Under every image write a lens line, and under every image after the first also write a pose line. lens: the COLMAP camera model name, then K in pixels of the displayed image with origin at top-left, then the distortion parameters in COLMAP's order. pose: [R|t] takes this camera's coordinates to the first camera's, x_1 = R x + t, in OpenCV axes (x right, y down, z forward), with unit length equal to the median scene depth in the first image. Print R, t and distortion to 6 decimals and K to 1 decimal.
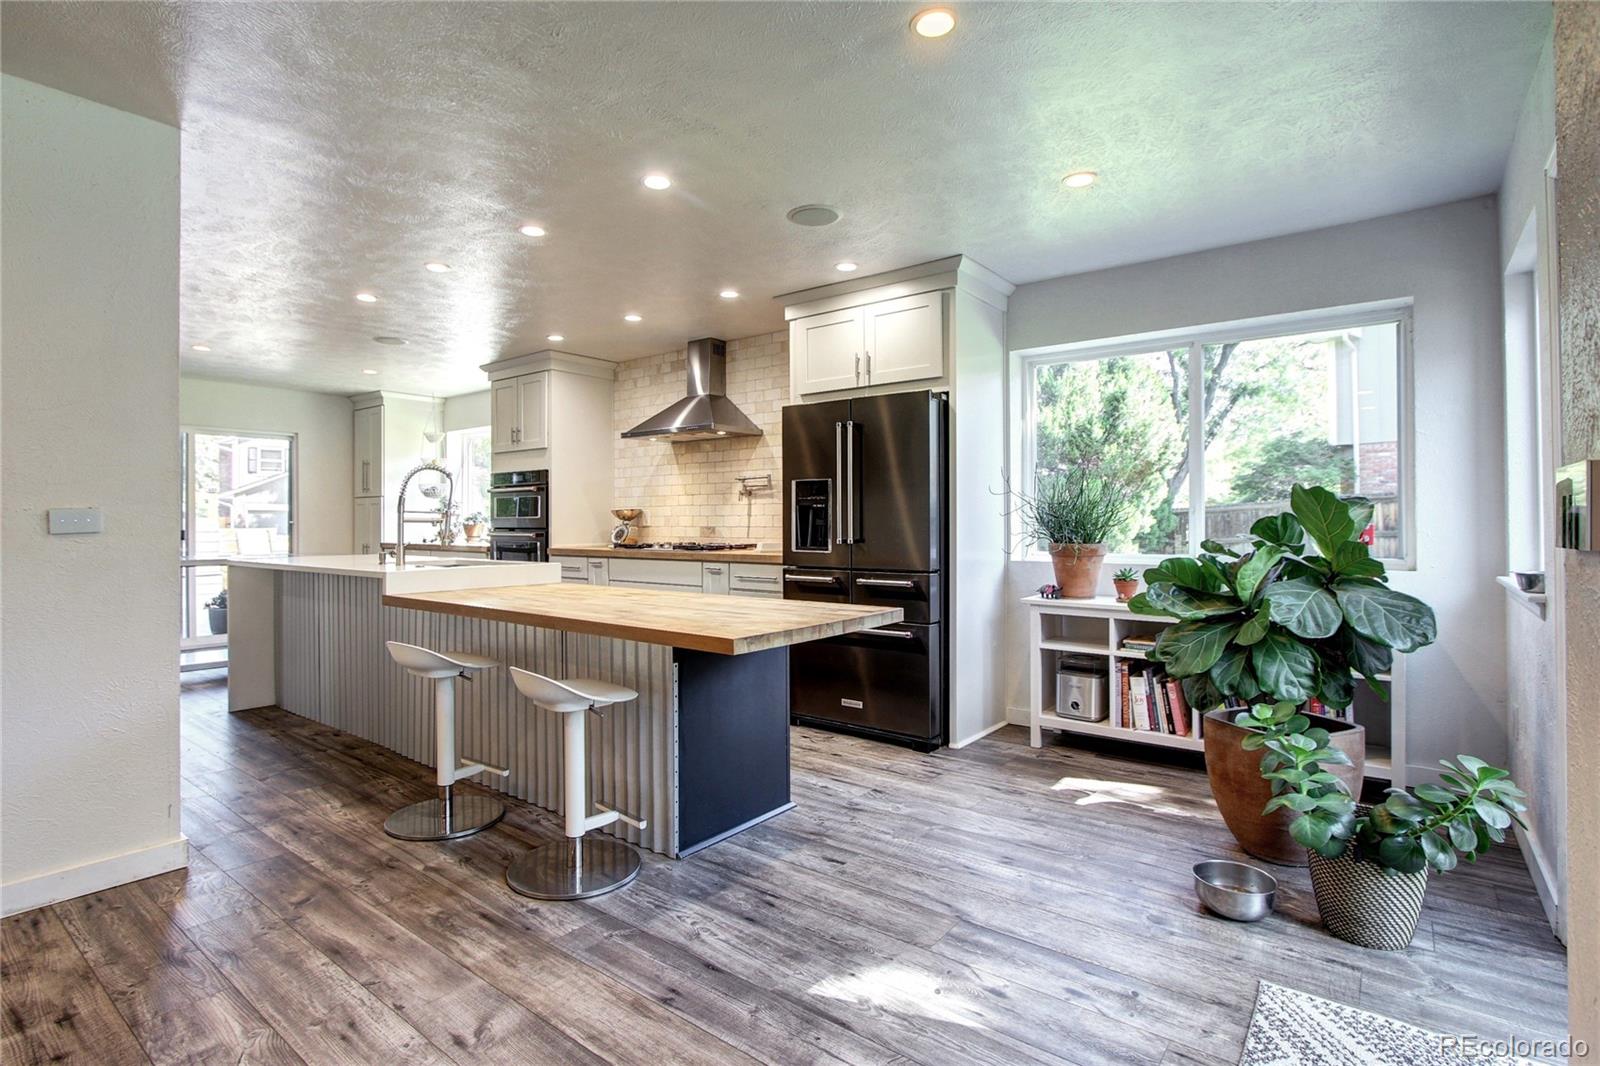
lens RADIAL K [[752.9, 0, 794.2], [0, 752.9, 521.4], [0, 0, 1]] dist [-0.008720, 0.003068]
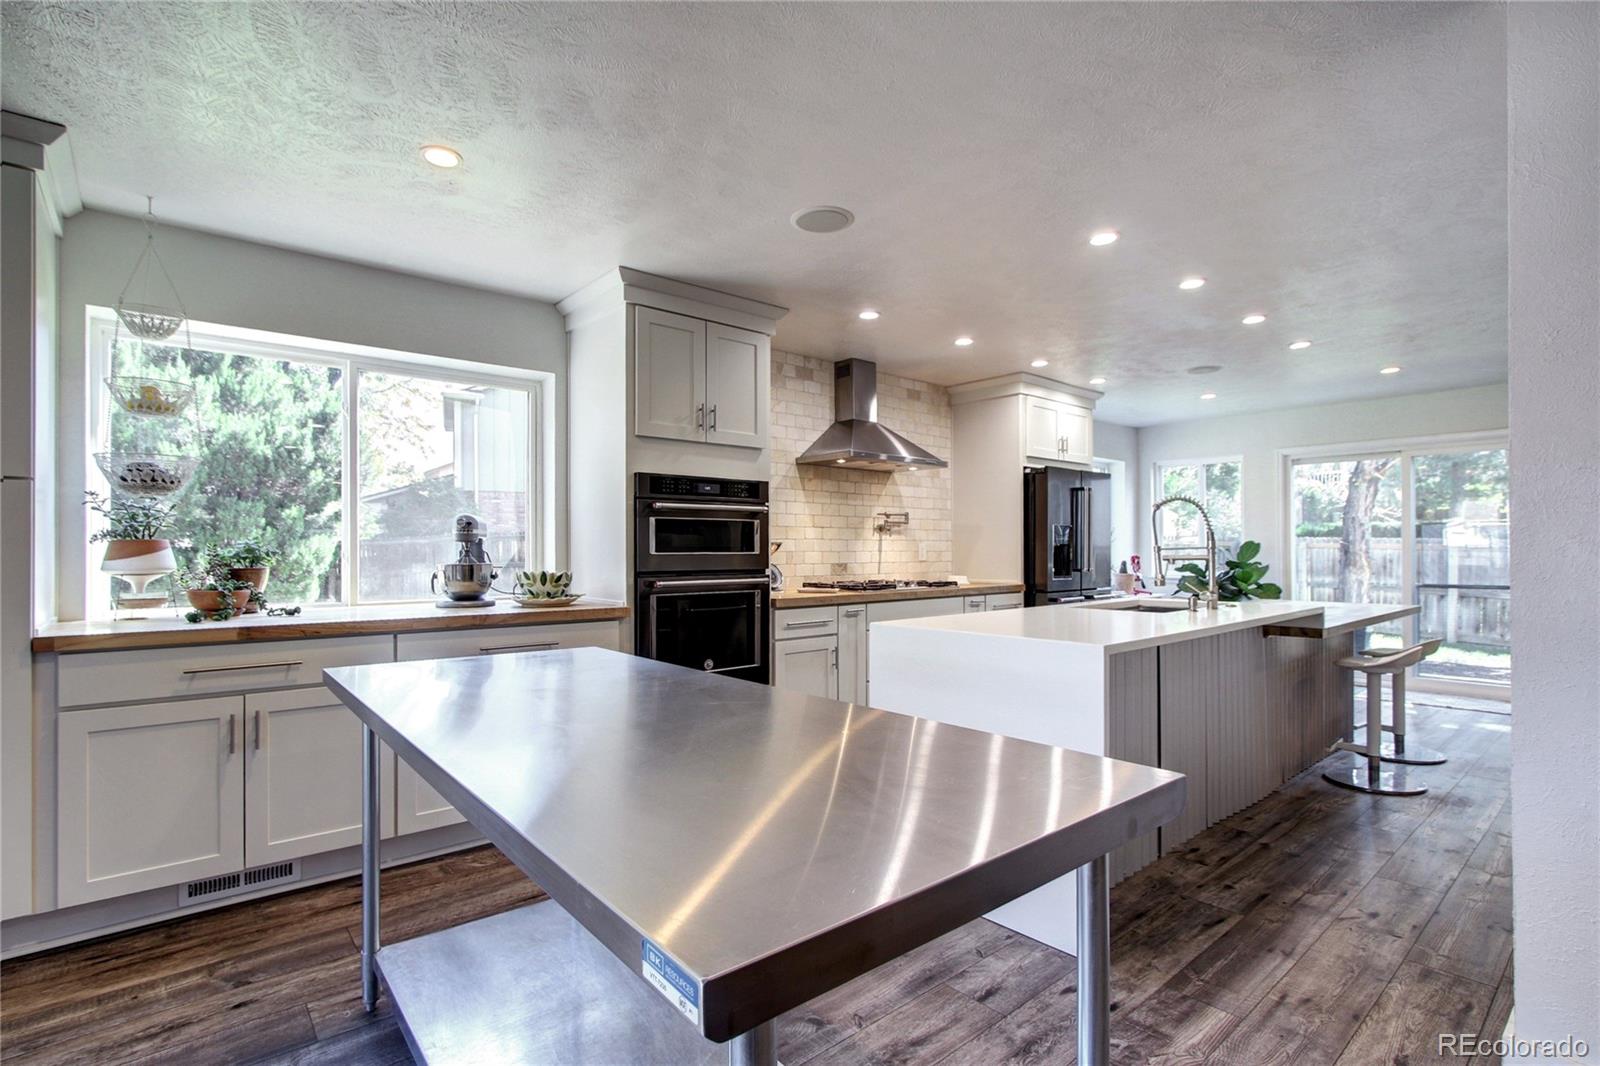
lens RADIAL K [[752.9, 0, 790.4], [0, 752.9, 542.5], [0, 0, 1]] dist [-0.008720, 0.003068]
pose [[0.224262, 0.013633, 0.974434, -1.001056], [0.005697, 0.999867, -0.015300, -0.004827], [-0.974512, 0.008982, 0.224154, 0.849088]]
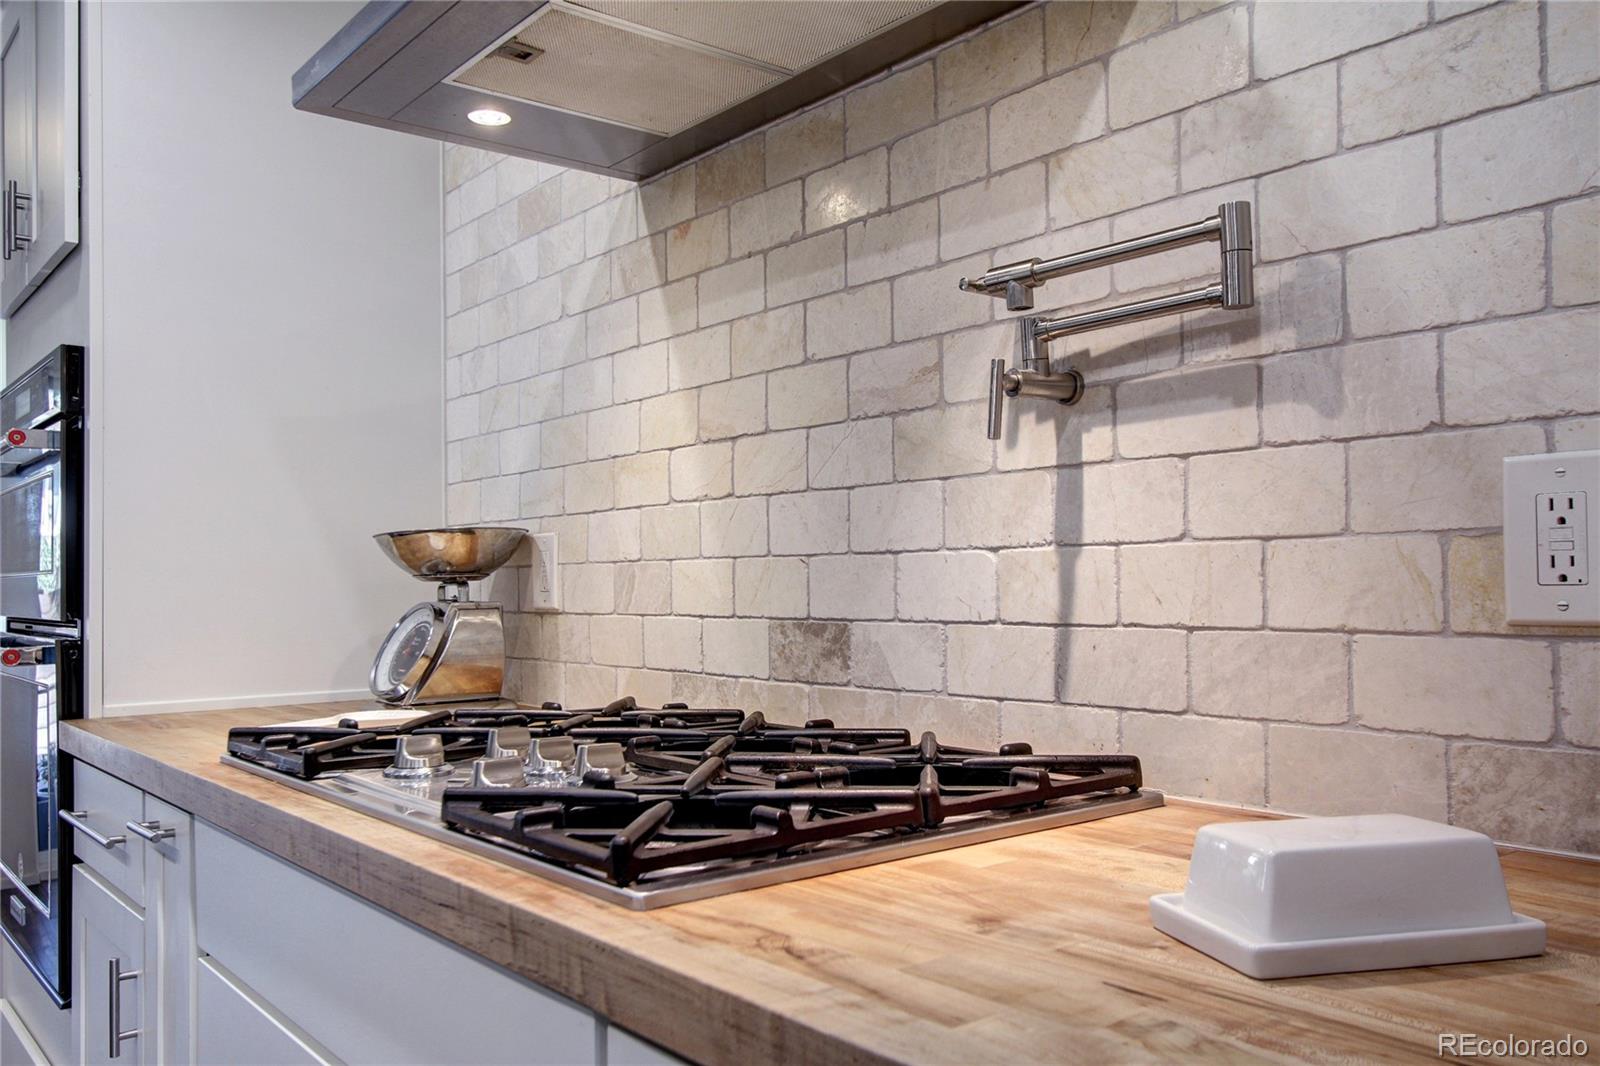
lens RADIAL K [[1255.3, 0, 797.6], [0, 1255.3, 541.3], [0, 0, 1]] dist [0.002233, 0.000442]
pose [[0.972415, -0.013950, -0.232841, -0.051567], [0.006544, 0.999449, -0.032552, -0.001205], [0.233167, 0.030131, 0.971970, 0.722588]]
